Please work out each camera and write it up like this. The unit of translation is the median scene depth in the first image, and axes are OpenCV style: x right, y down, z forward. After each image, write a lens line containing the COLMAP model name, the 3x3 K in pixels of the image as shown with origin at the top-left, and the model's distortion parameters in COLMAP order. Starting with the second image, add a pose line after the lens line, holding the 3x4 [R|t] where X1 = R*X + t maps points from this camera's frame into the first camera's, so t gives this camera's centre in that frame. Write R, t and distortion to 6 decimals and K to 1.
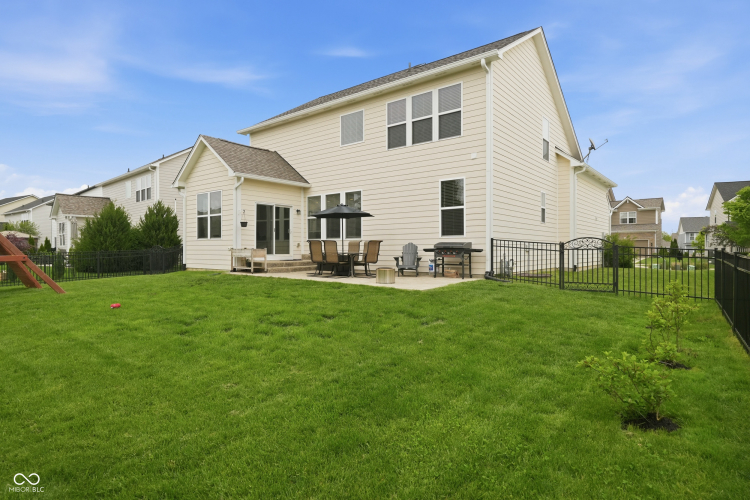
lens RADIAL K [[410.7, 0, 377.7], [0, 410.7, 247.7], [0, 0, 1]] dist [0.028019, 0.000285]
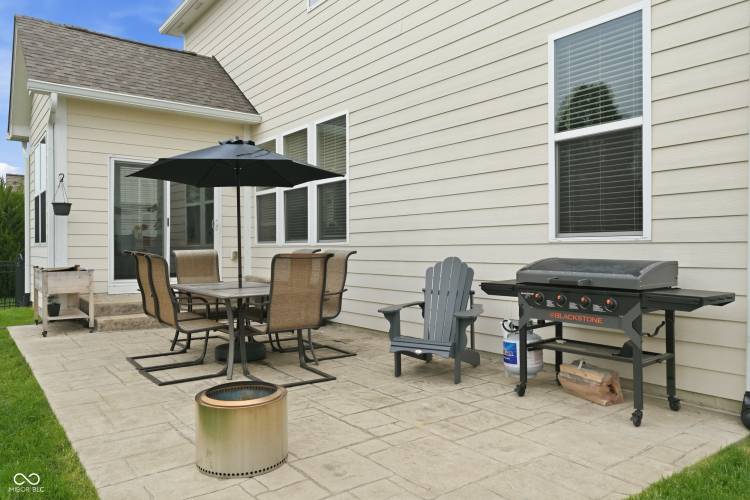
lens RADIAL K [[557.3, 0, 371.8], [0, 557.3, 248.8], [0, 0, 1]] dist [0.003691, -0.000206]
pose [[0.966997, 0.000328, -0.254789, 0.129869], [0.000622, 0.999993, 0.003645, -0.020348], [0.254789, -0.003683, 0.966990, 0.599270]]
